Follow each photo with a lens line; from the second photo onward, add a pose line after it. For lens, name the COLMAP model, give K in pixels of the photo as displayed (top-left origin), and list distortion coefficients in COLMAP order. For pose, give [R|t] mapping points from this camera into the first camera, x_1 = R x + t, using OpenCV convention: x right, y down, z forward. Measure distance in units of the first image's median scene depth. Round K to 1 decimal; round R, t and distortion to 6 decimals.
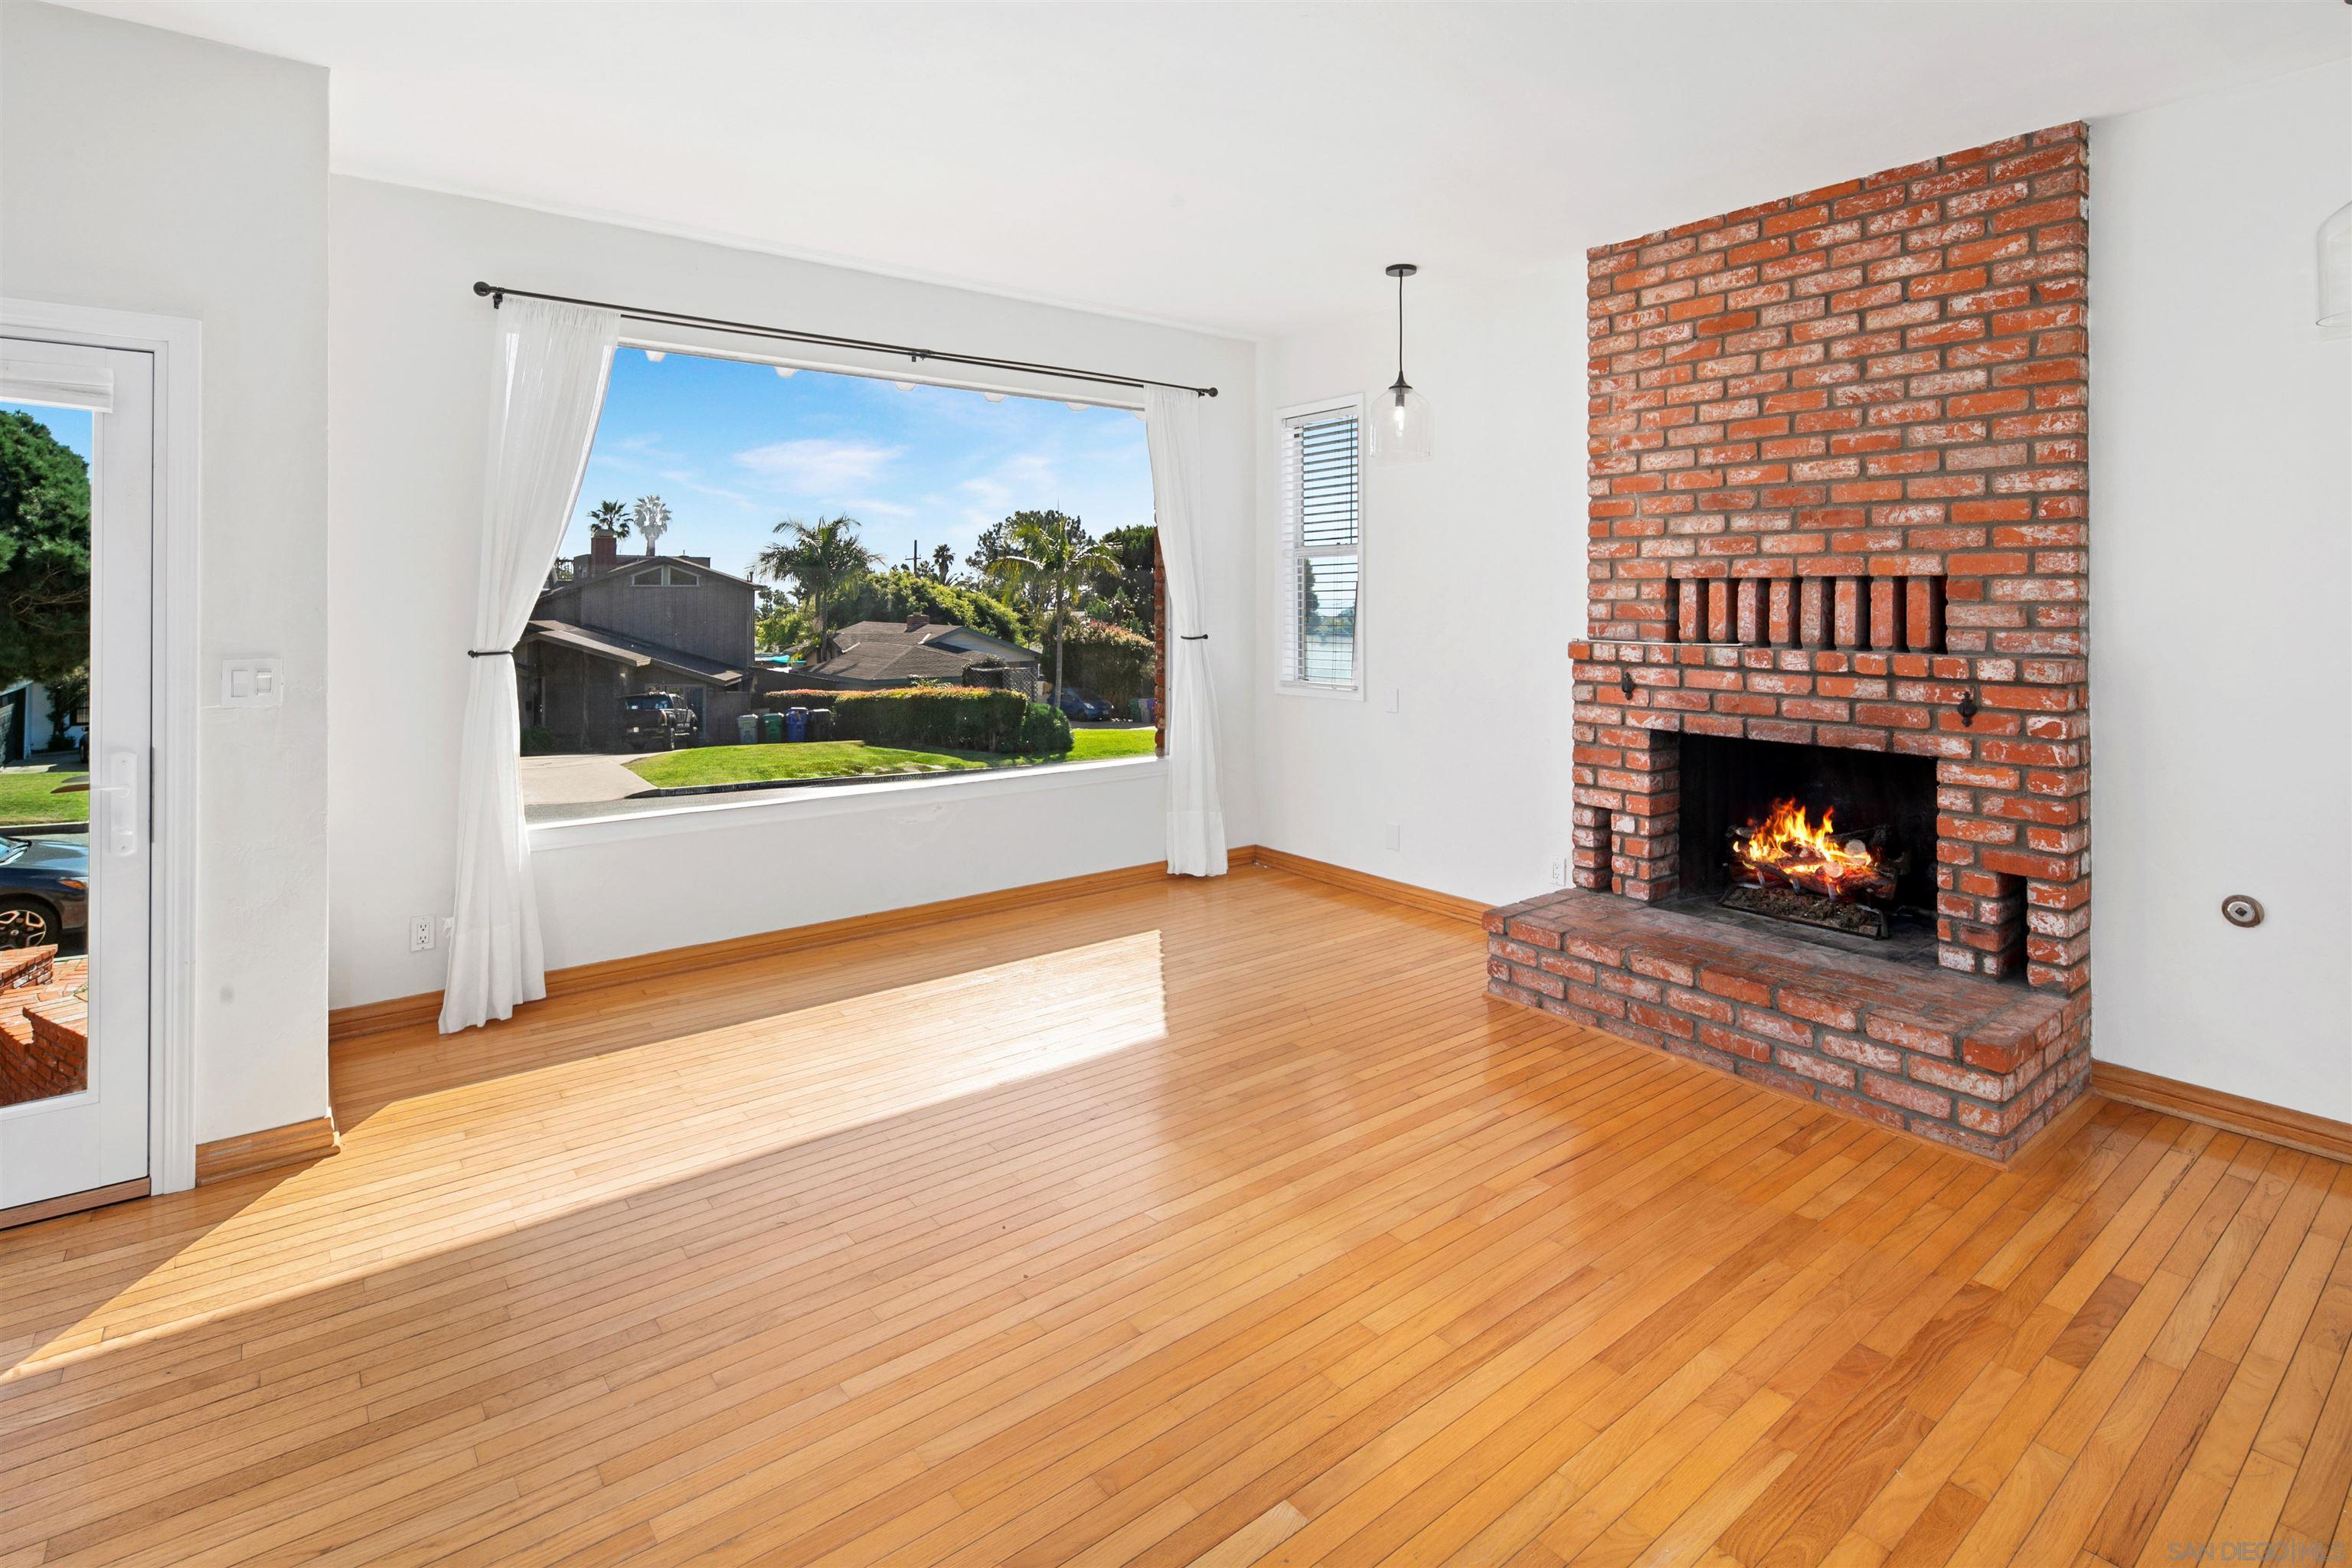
lens RADIAL K [[1153.6, 0, 1173.1], [0, 1153.6, 587.4], [0, 0, 1]] dist [0.007373, -0.005082]
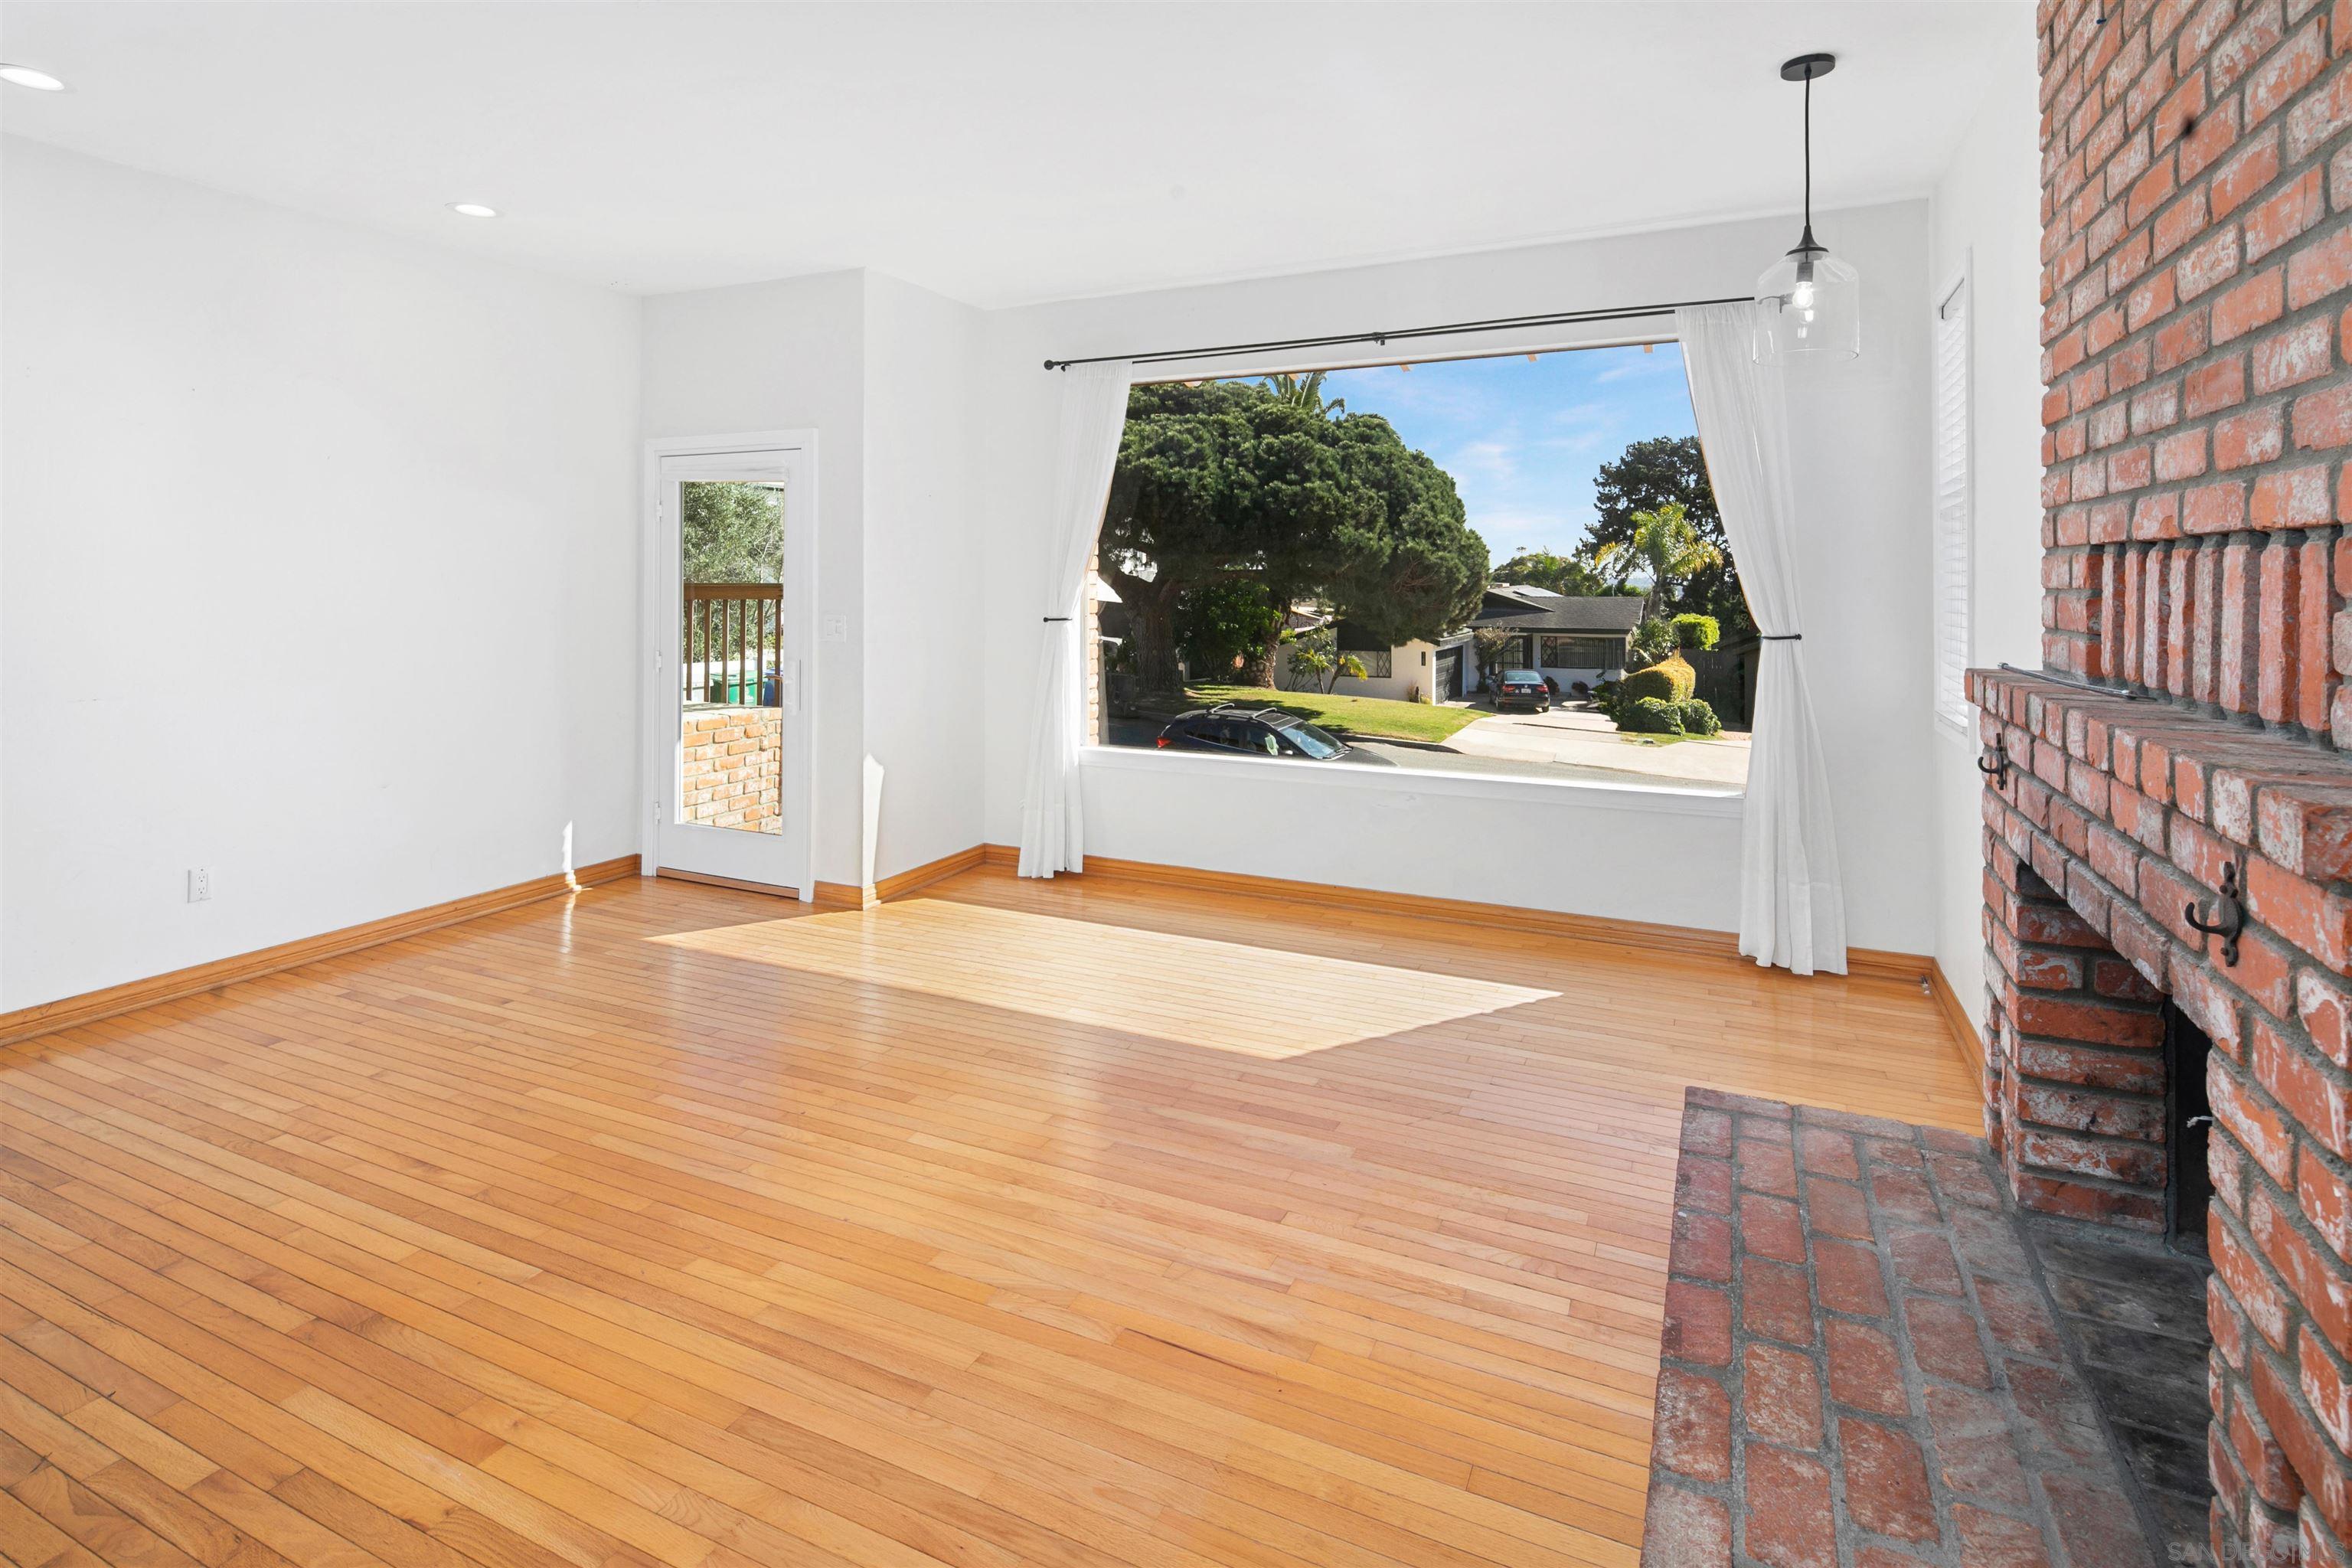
lens RADIAL K [[1153.6, 0, 1173.1], [0, 1153.6, 587.4], [0, 0, 1]] dist [0.007373, -0.005082]
pose [[0.444865, 0.006717, -0.895573, 0.733603], [0.006389, 0.999923, 0.010673, 0.001898], [0.895575, -0.010470, 0.444787, 0.492717]]
